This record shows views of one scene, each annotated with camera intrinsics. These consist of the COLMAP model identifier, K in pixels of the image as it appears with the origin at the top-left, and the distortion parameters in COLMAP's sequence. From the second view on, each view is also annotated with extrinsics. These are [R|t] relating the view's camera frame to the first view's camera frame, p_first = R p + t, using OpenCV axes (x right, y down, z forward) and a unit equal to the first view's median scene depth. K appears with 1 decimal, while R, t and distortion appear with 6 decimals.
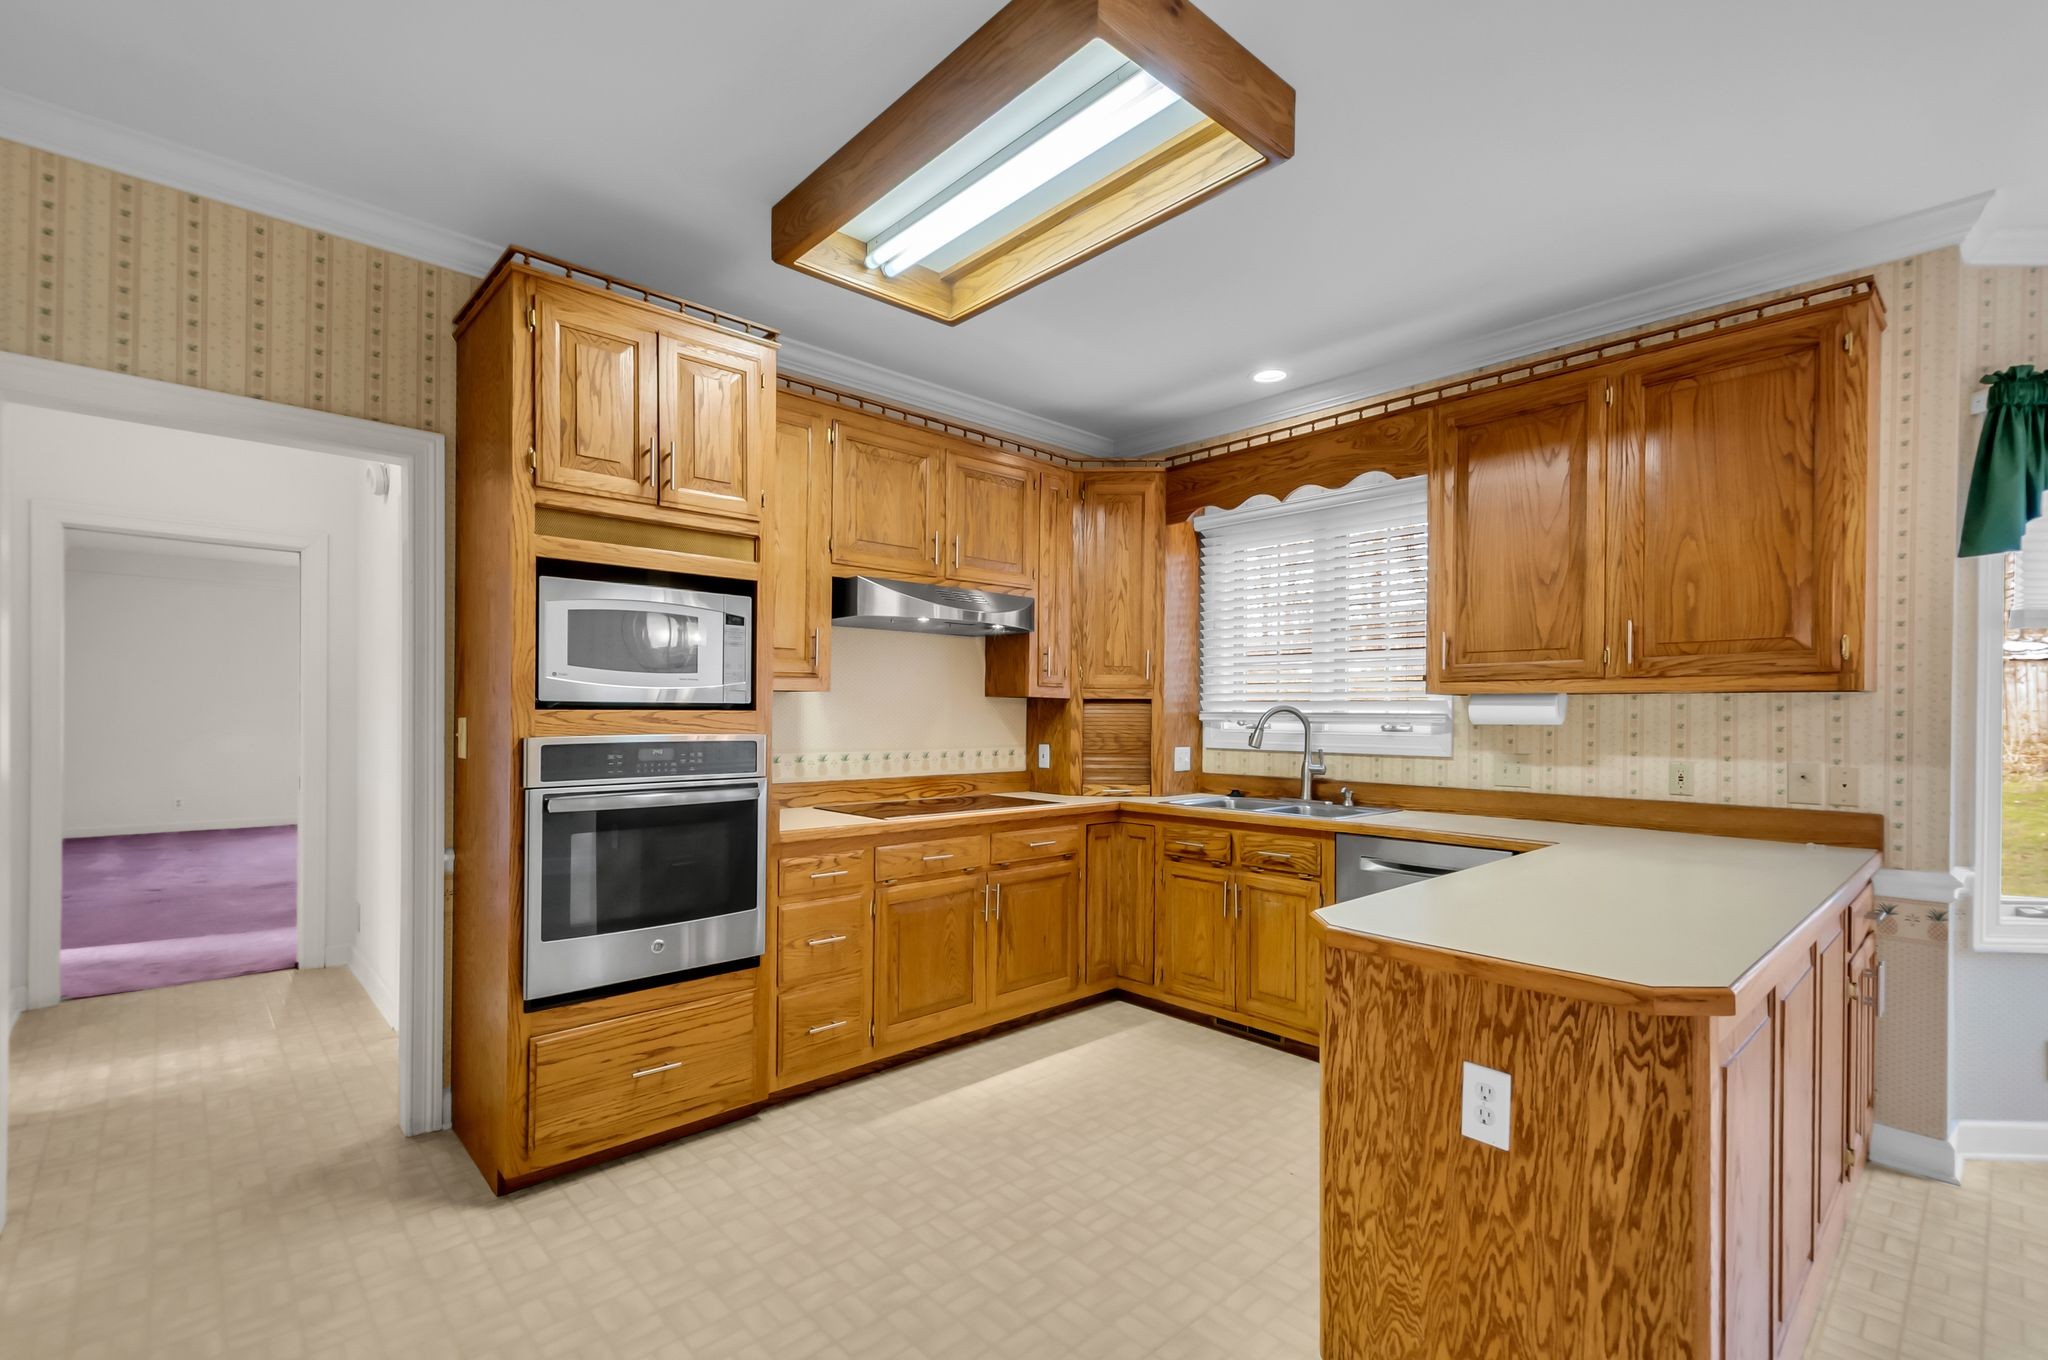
lens RADIAL K [[907.7, 0, 1029.7], [0, 907.7, 718.9], [0, 0, 1]] dist [0.011876, -0.000754]
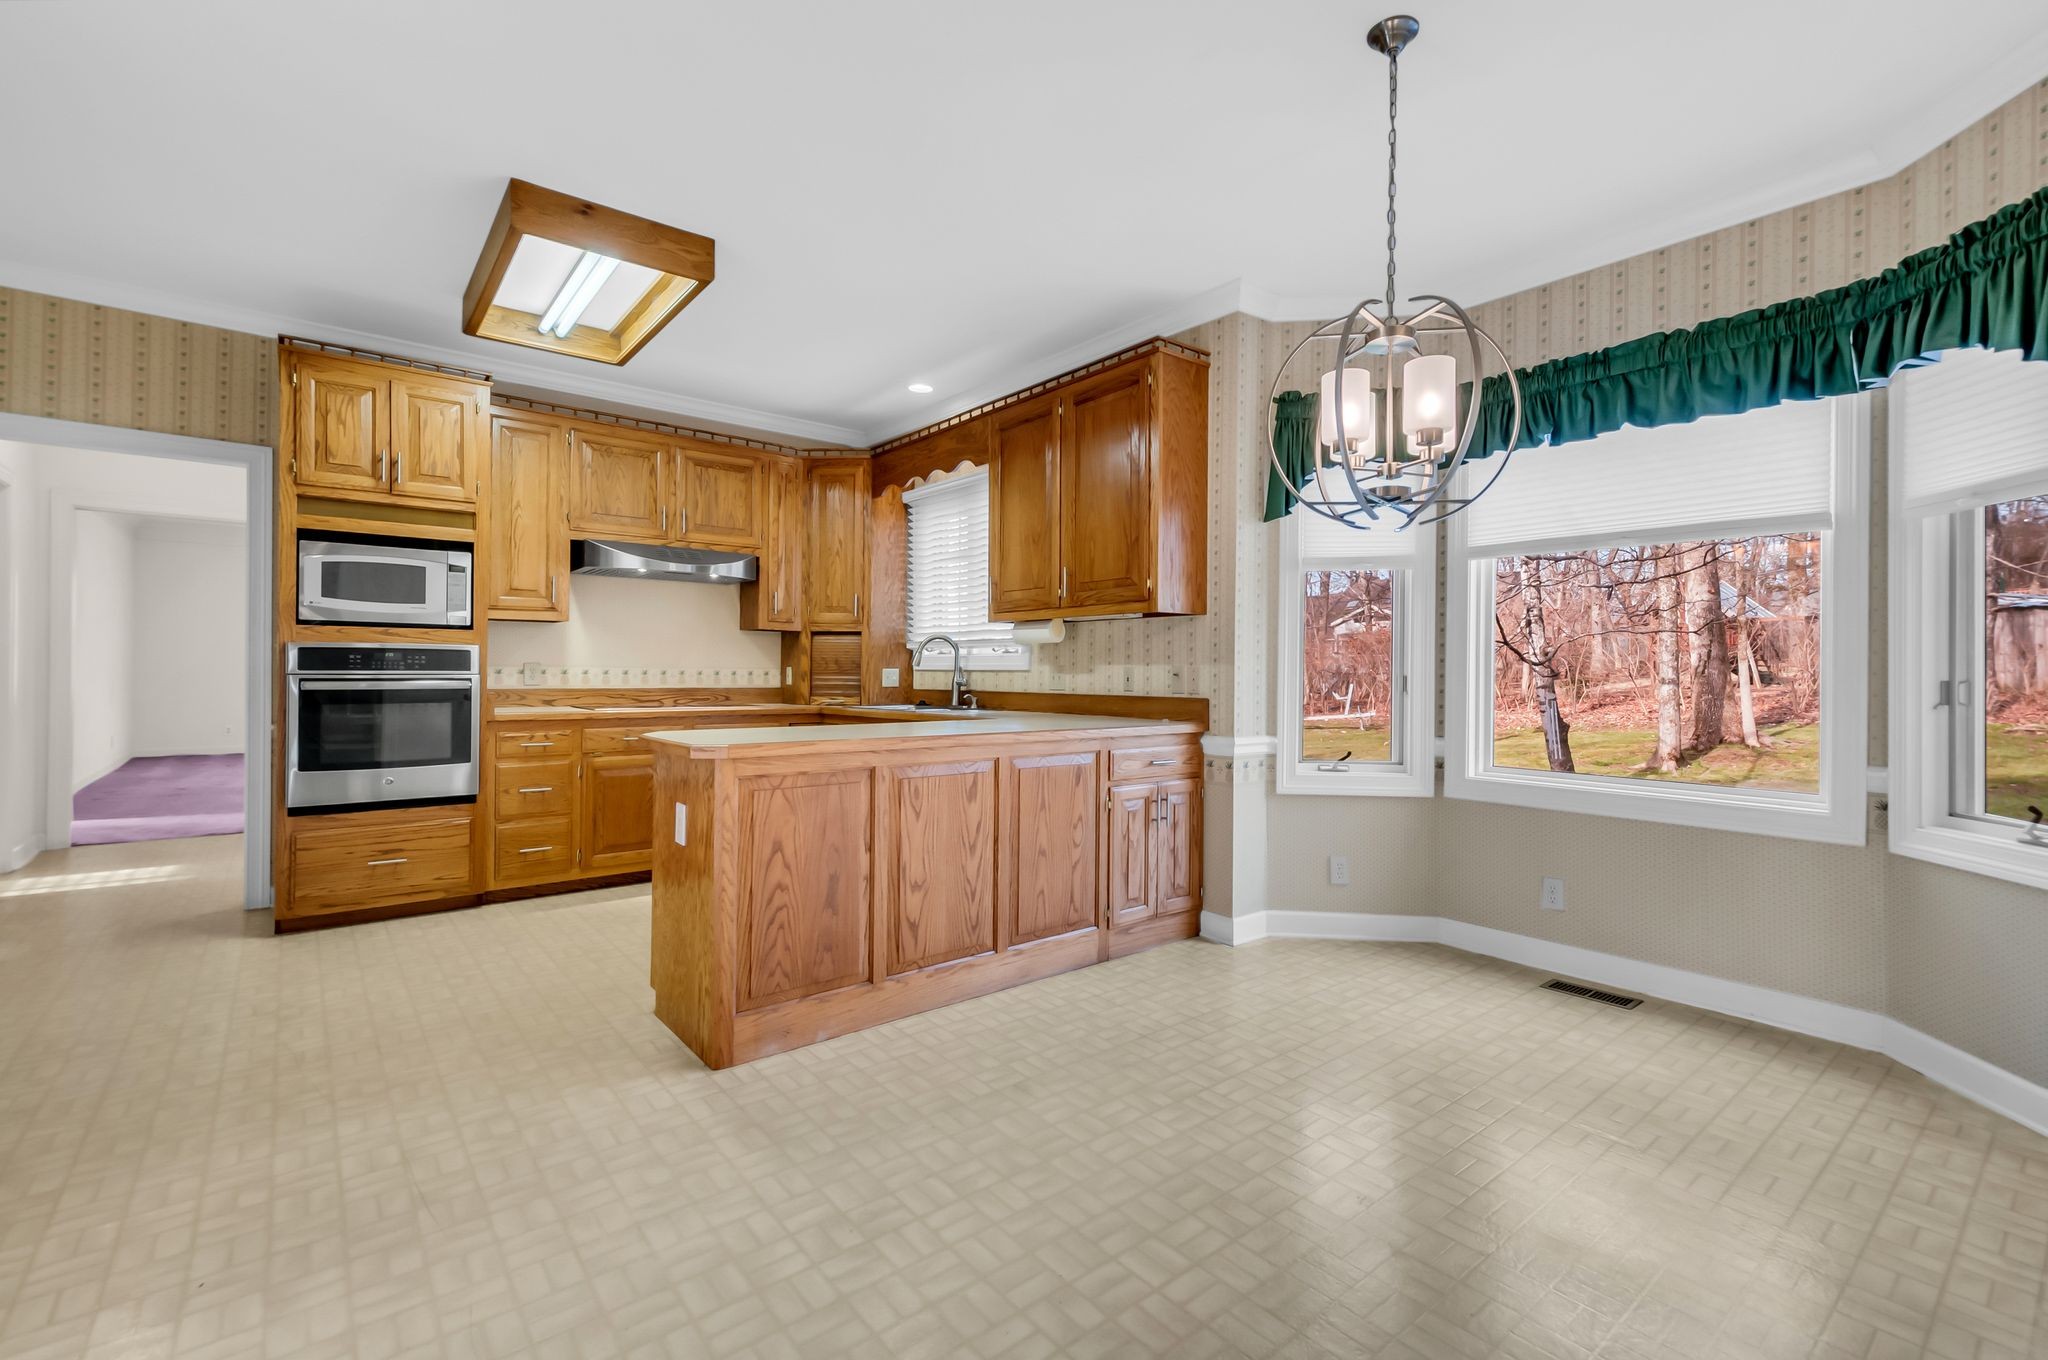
lens RADIAL K [[889.4, 0, 1056.4], [0, 889.4, 673.4], [0, 0, 1]] dist [0.002543, 0.000698]
pose [[0.998695, 0.001251, -0.051062, 0.752256], [-0.001480, 0.999989, -0.004447, 0.069176], [0.051056, 0.004516, 0.998686, -0.419039]]
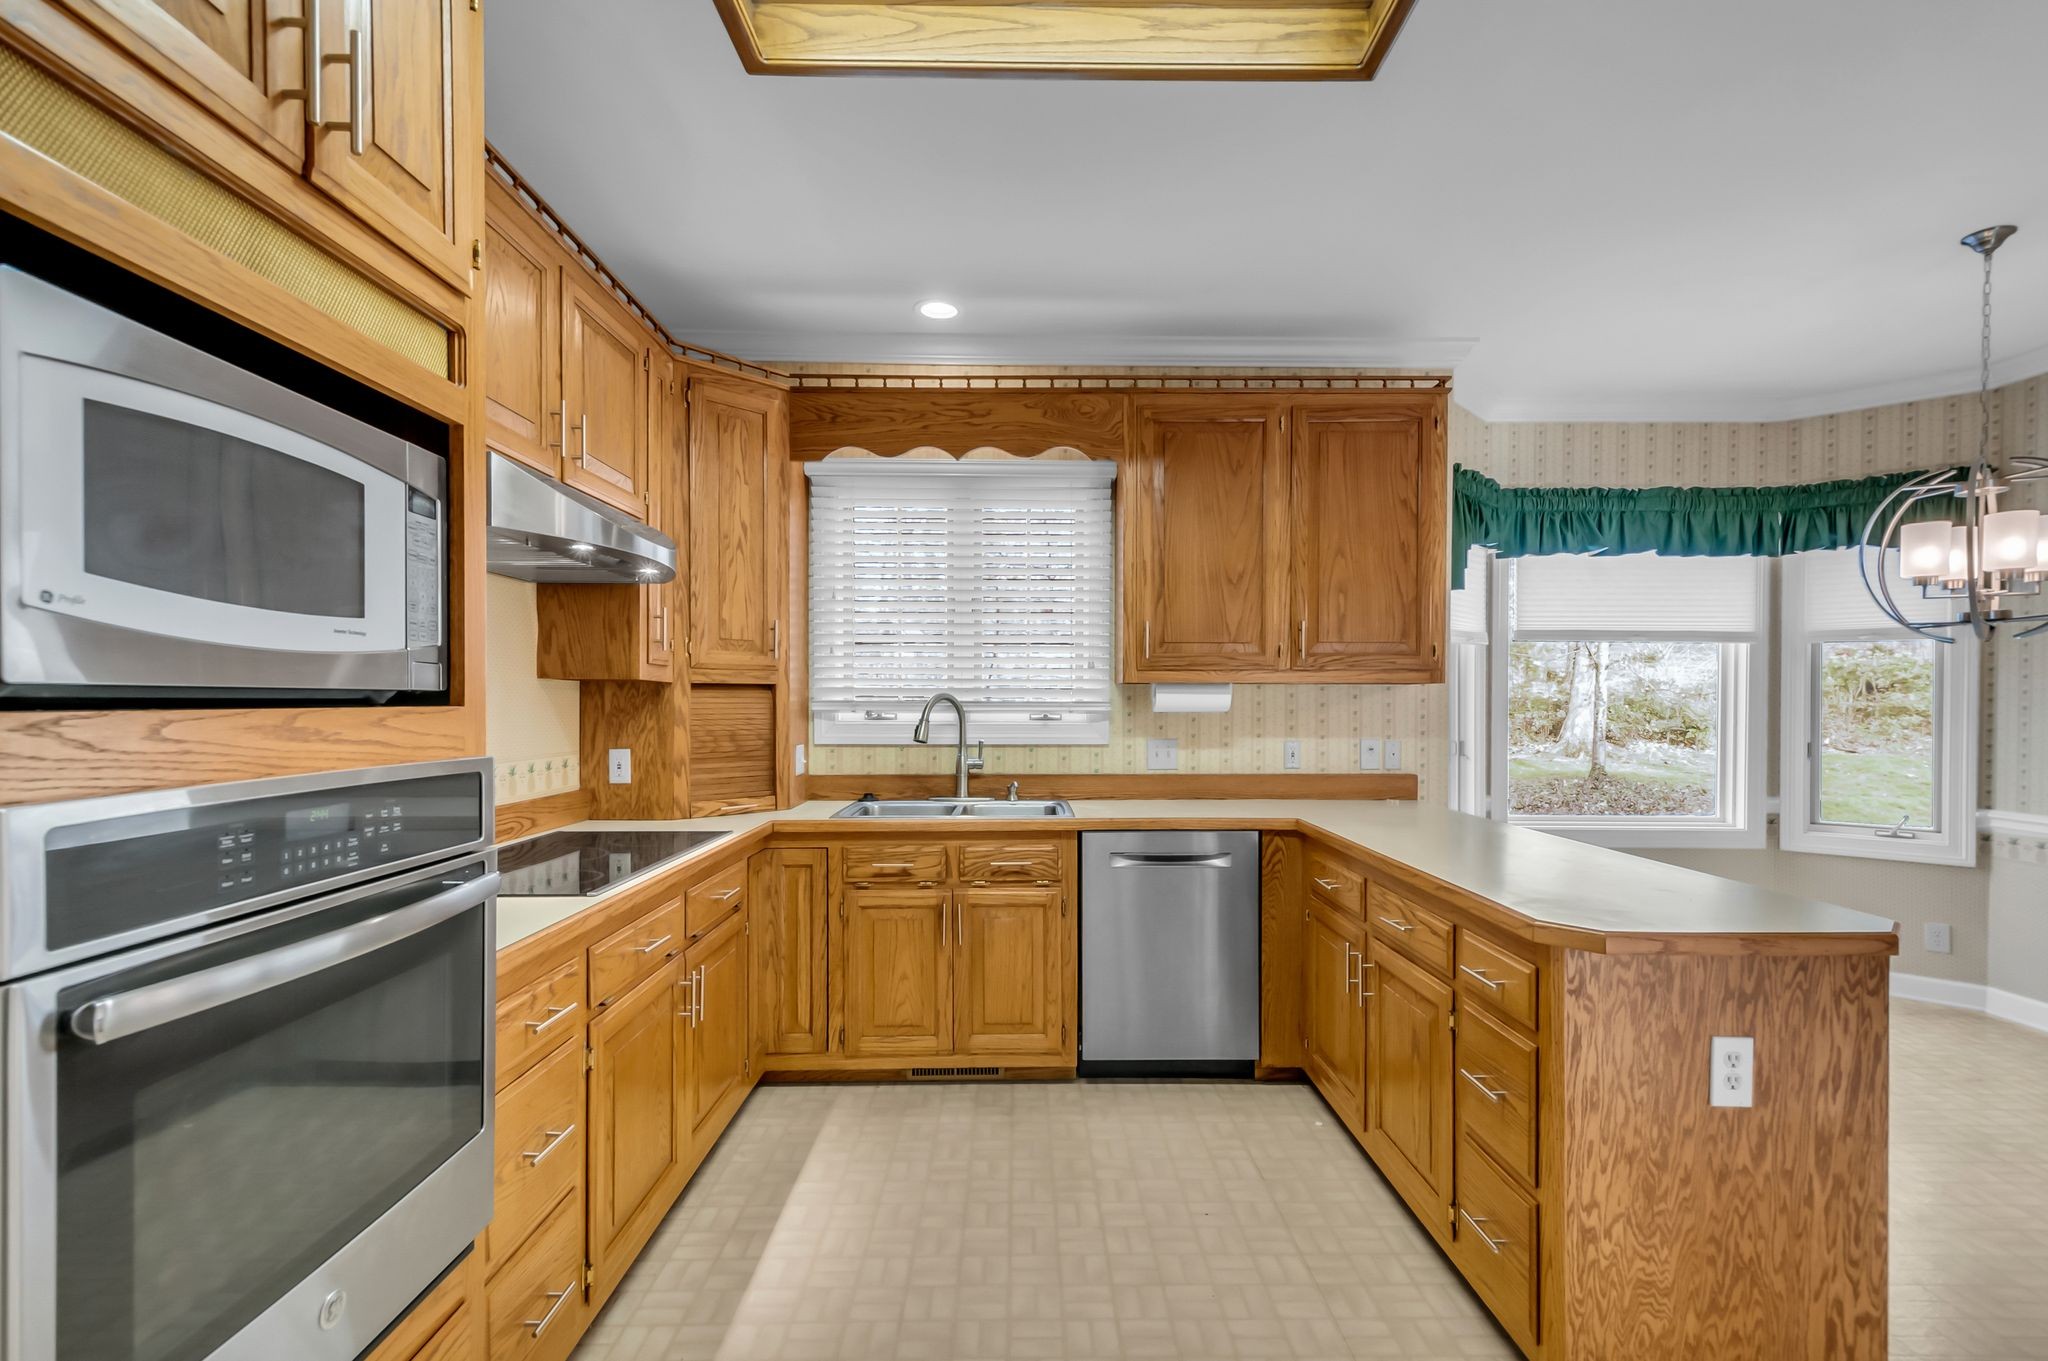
lens RADIAL K [[930.4, 0, 1029.0], [0, 930.4, 715.4], [0, 0, 1]] dist [0.009628, -0.000274]
pose [[0.672805, -0.016818, 0.739629, -0.478404], [0.007003, 0.999842, 0.016365, -0.010542], [-0.739787, -0.005831, 0.672816, 0.483583]]
